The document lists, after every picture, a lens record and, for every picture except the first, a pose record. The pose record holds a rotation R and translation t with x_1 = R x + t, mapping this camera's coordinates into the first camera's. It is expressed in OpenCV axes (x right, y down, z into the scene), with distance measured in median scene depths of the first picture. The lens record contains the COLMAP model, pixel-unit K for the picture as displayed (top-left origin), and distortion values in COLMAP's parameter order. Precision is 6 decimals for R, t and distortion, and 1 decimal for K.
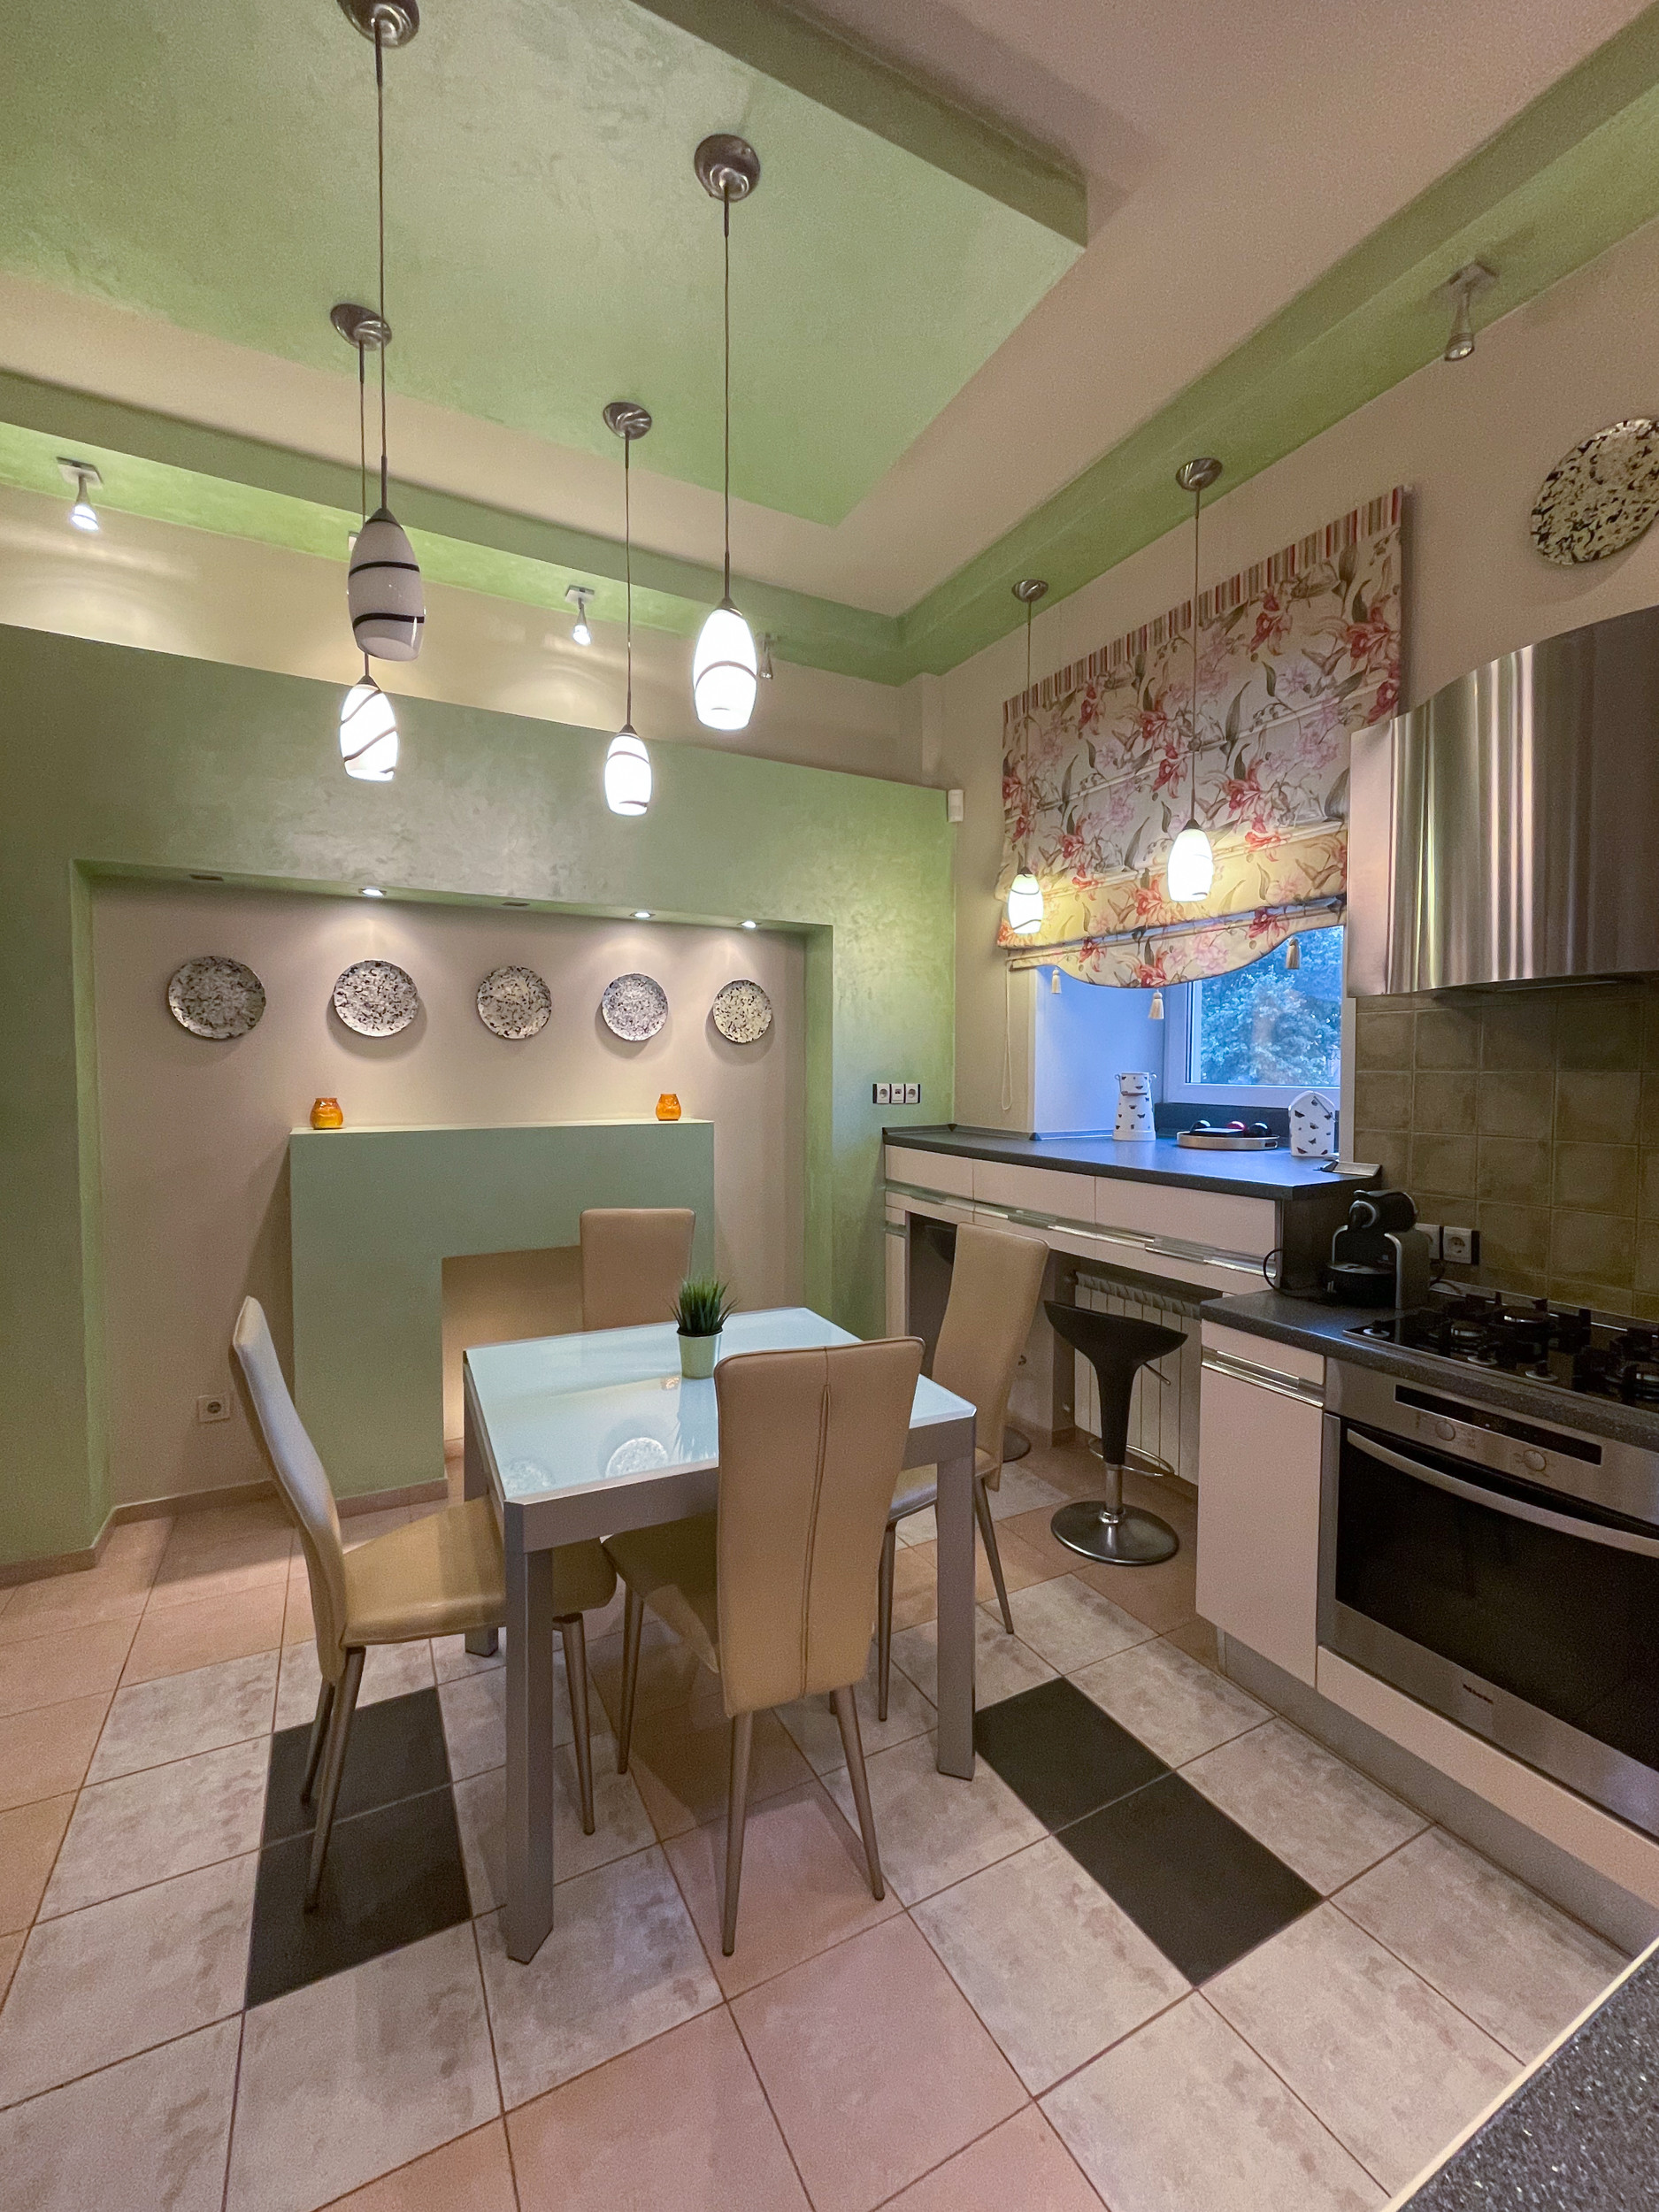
lens RADIAL K [[902.1, 0, 826.2], [0, 902.1, 1093.3], [0, 0, 1]] dist [-0.007194, 0.000490]
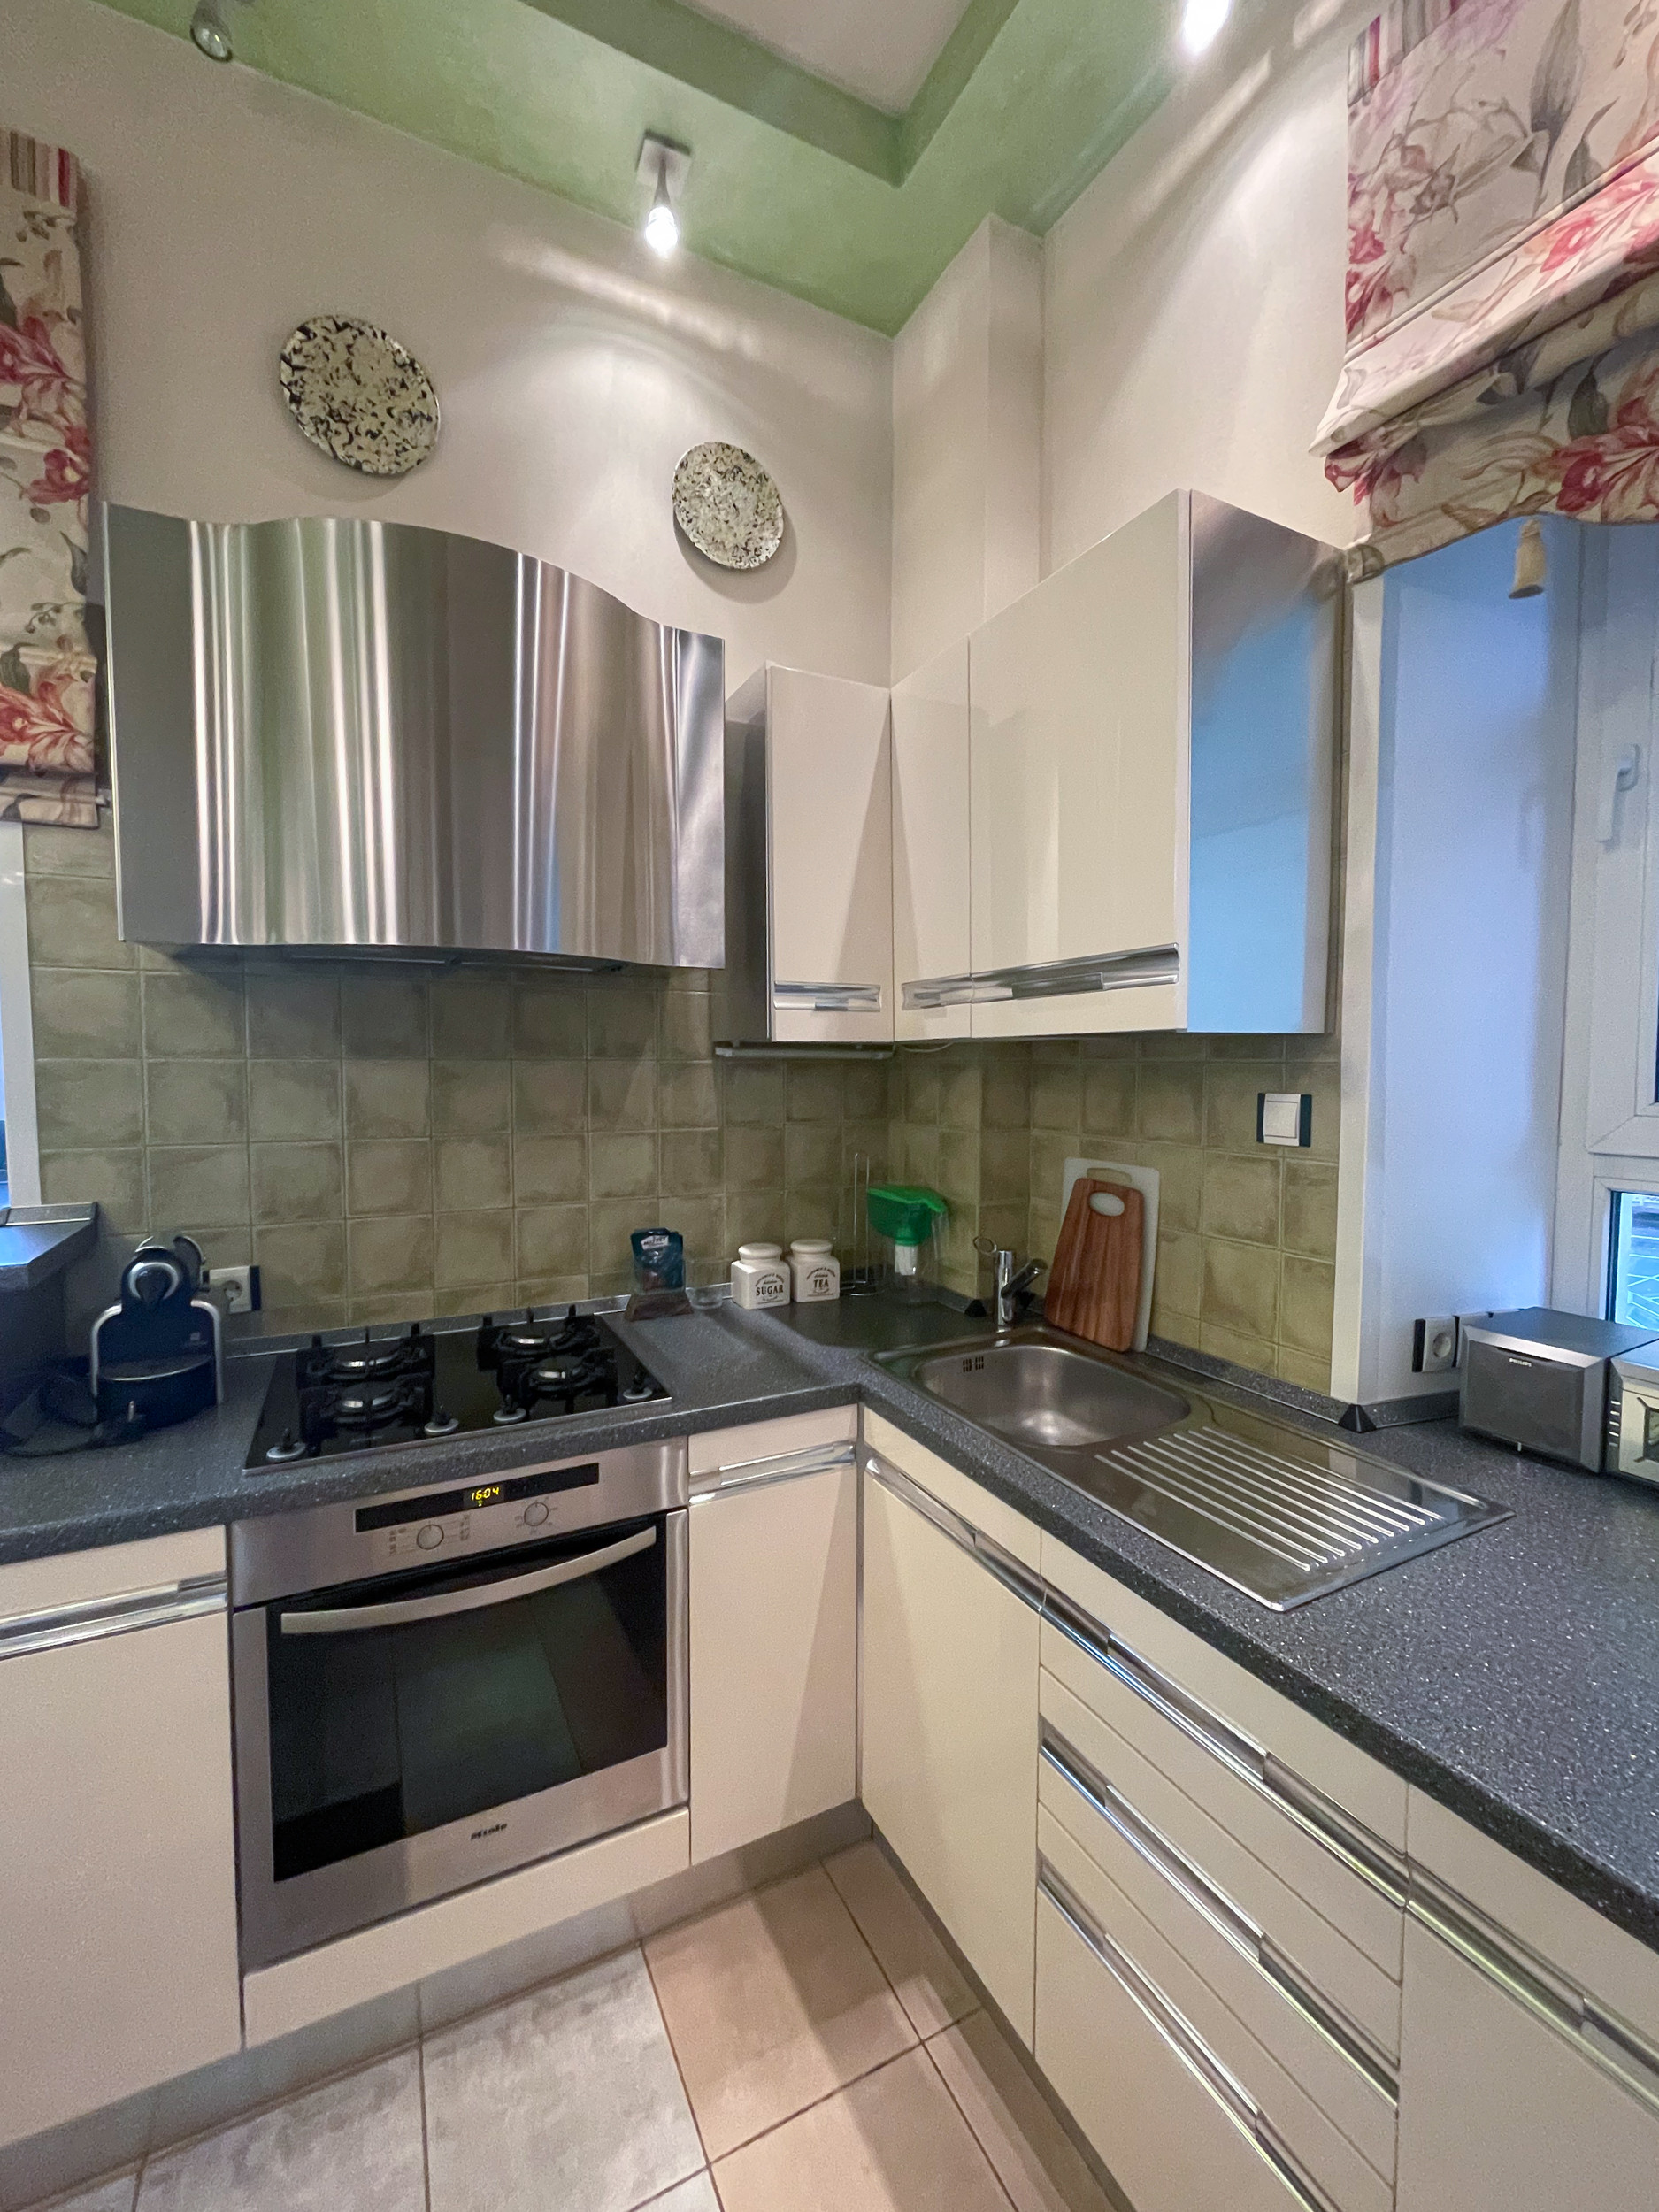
lens RADIAL K [[902.1, 0, 825.5], [0, 902.1, 1107.2], [0, 0, 1]] dist [-0.007194, 0.000490]
pose [[0.020694, -0.052071, 0.998429, -0.030808], [0.025041, 0.998356, 0.051549, -0.011542], [-0.999472, 0.023935, 0.021964, 0.518192]]
